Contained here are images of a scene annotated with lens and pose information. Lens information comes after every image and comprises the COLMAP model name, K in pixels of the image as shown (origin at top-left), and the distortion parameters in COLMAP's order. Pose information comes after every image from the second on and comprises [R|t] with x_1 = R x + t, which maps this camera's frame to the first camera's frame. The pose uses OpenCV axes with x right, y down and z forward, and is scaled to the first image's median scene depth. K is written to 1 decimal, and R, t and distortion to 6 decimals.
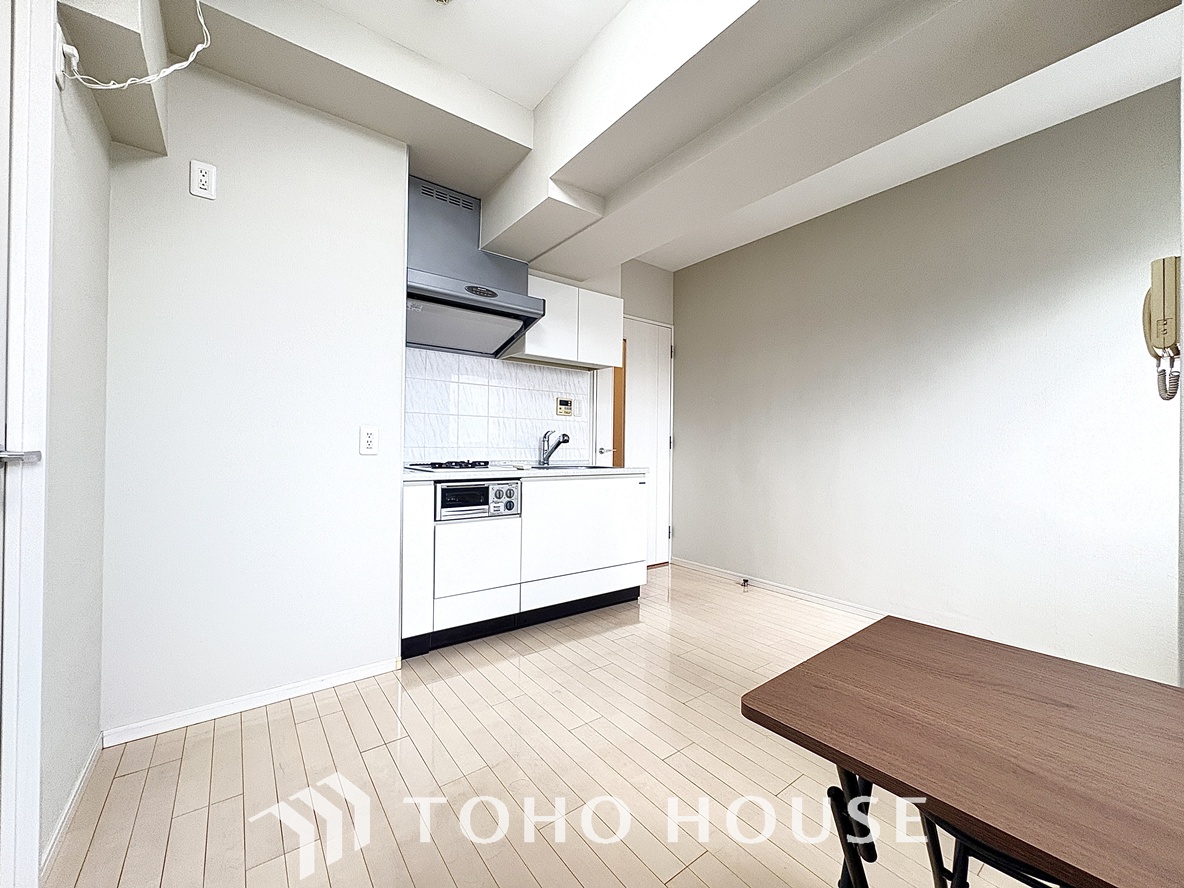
lens RADIAL K [[474.9, 0, 592.0], [0, 474.9, 444.0], [0, 0, 1]] dist [0.000014, 0.000052]
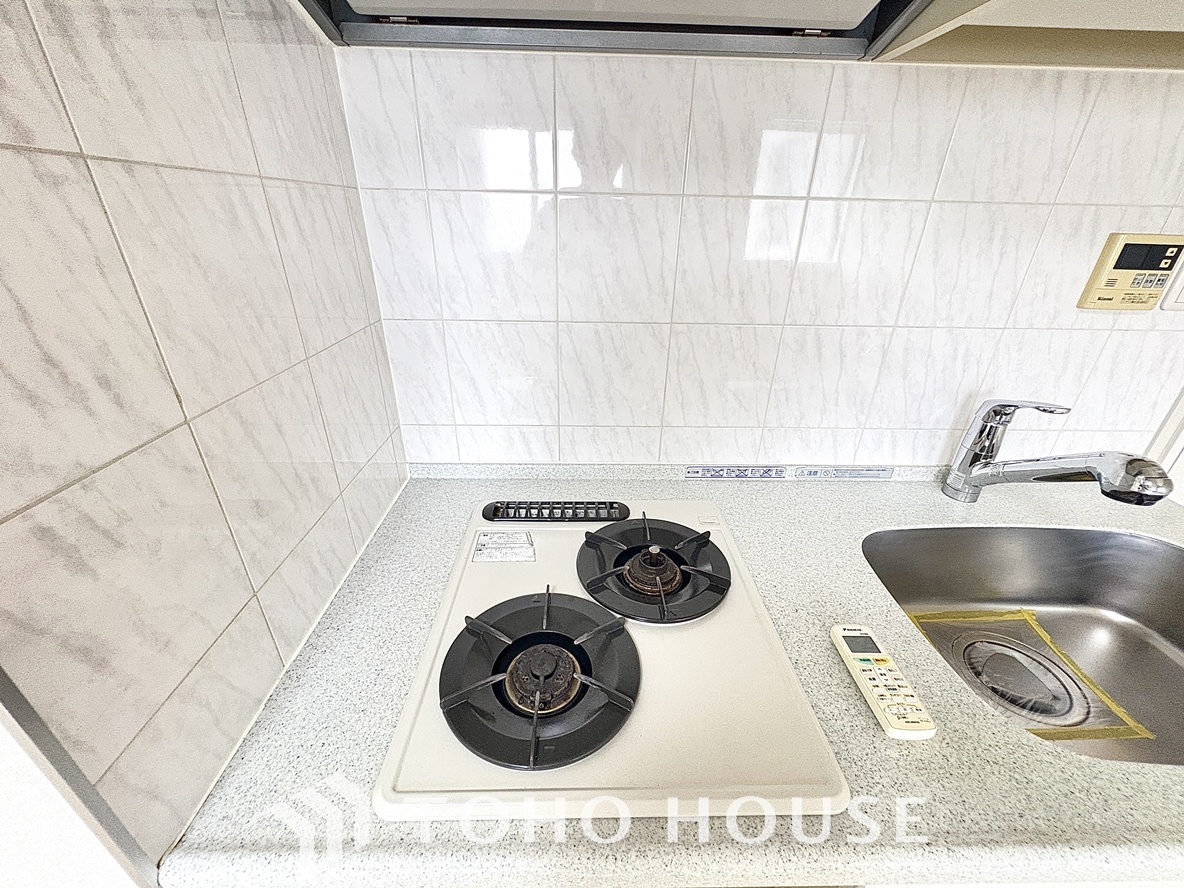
lens RADIAL K [[474.9, 0, 592.0], [0, 474.9, 444.0], [0, 0, 1]] dist [0.000014, 0.000052]
pose [[0.805892, 0.267225, -0.528327, -0.176103], [-0.006921, 0.896540, 0.442909, -0.144505], [0.592022, -0.353280, 0.724364, 0.874115]]
